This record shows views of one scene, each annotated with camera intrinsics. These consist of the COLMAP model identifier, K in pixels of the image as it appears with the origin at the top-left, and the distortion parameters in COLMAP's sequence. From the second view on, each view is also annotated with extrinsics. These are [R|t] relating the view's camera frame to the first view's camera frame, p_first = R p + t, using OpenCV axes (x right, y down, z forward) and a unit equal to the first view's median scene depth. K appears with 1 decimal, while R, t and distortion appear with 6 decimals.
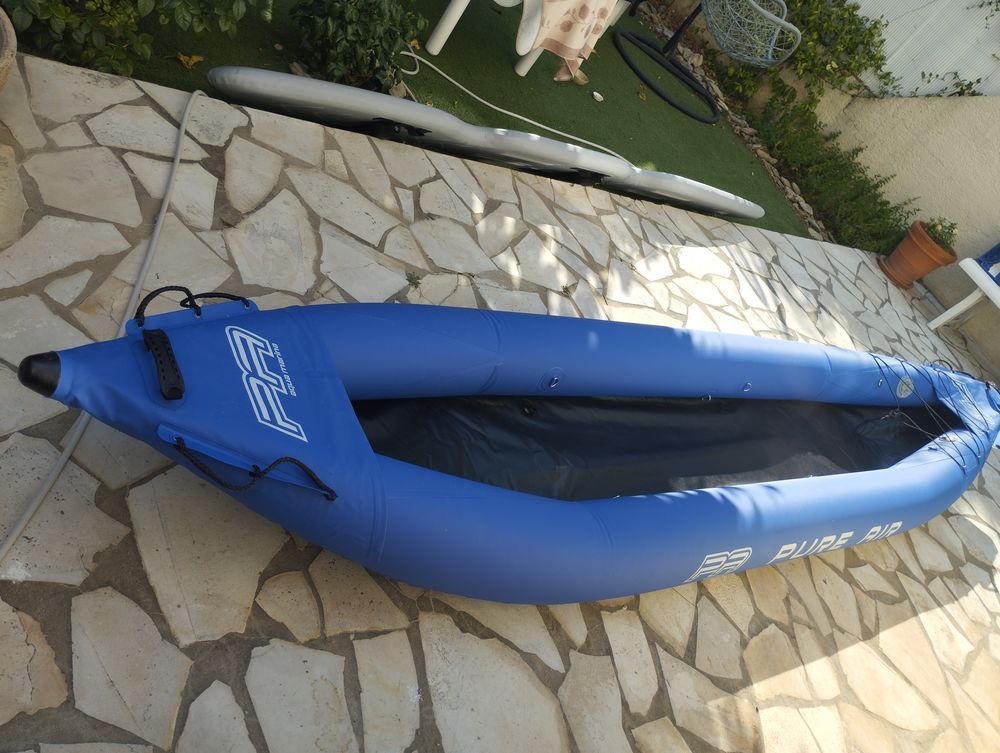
lens RADIAL K [[830.5, 0, 482.0], [0, 830.5, 370.2], [0, 0, 1]] dist [0.065341, -0.083823]
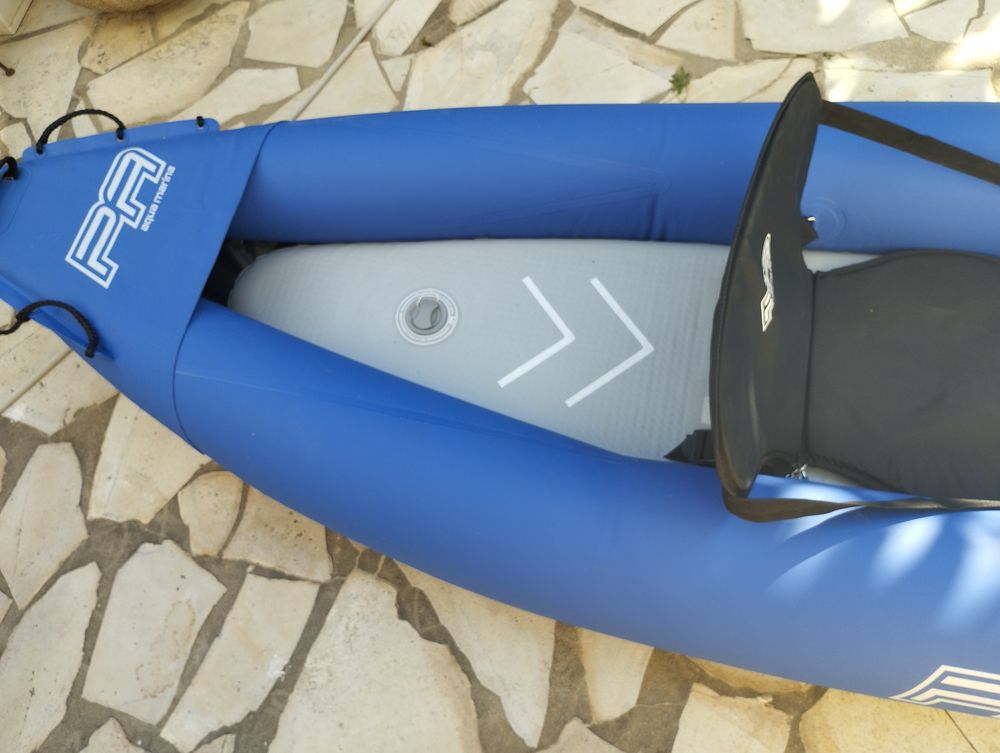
lens RADIAL K [[830.5, 0, 507.6], [0, 830.5, 372.7], [0, 0, 1]] dist [0.065341, -0.083823]
pose [[0.559064, 0.148494, -0.815719, 0.406433], [0.009879, 0.982569, 0.185638, -0.009239], [0.829066, -0.111842, 0.547852, 0.520556]]
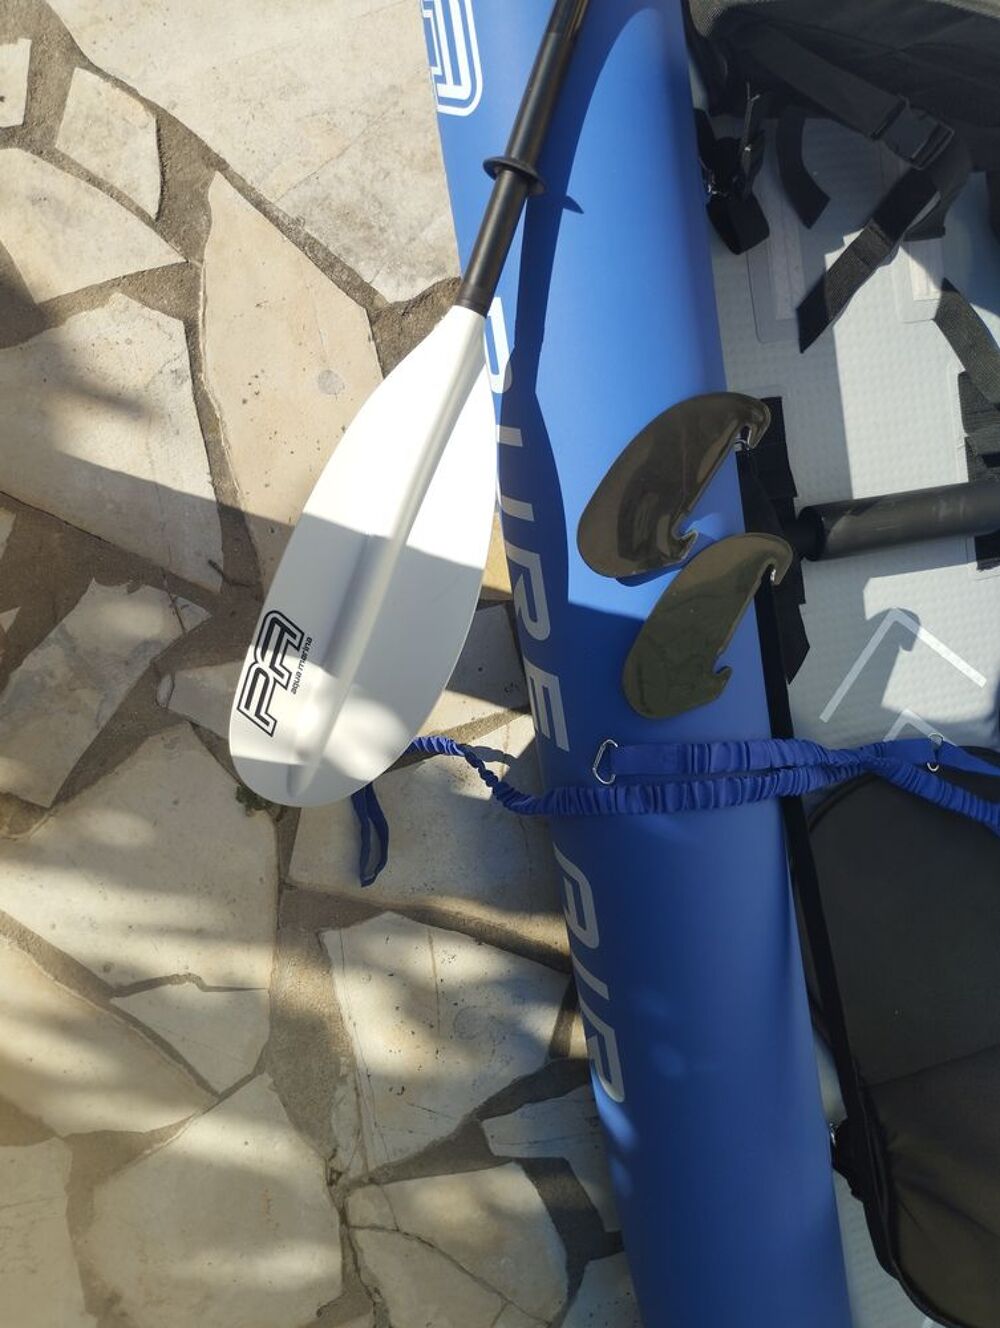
lens RADIAL K [[1102.9, 0, 480.4], [0, 1102.9, 654.4], [0, 0, 1]] dist [0.065341, -0.083823]
pose [[0.354107, -0.767566, -0.534276, 0.455136], [0.585940, -0.263169, 0.766431, -0.408019], [-0.728891, -0.584453, 0.356557, 1.010251]]
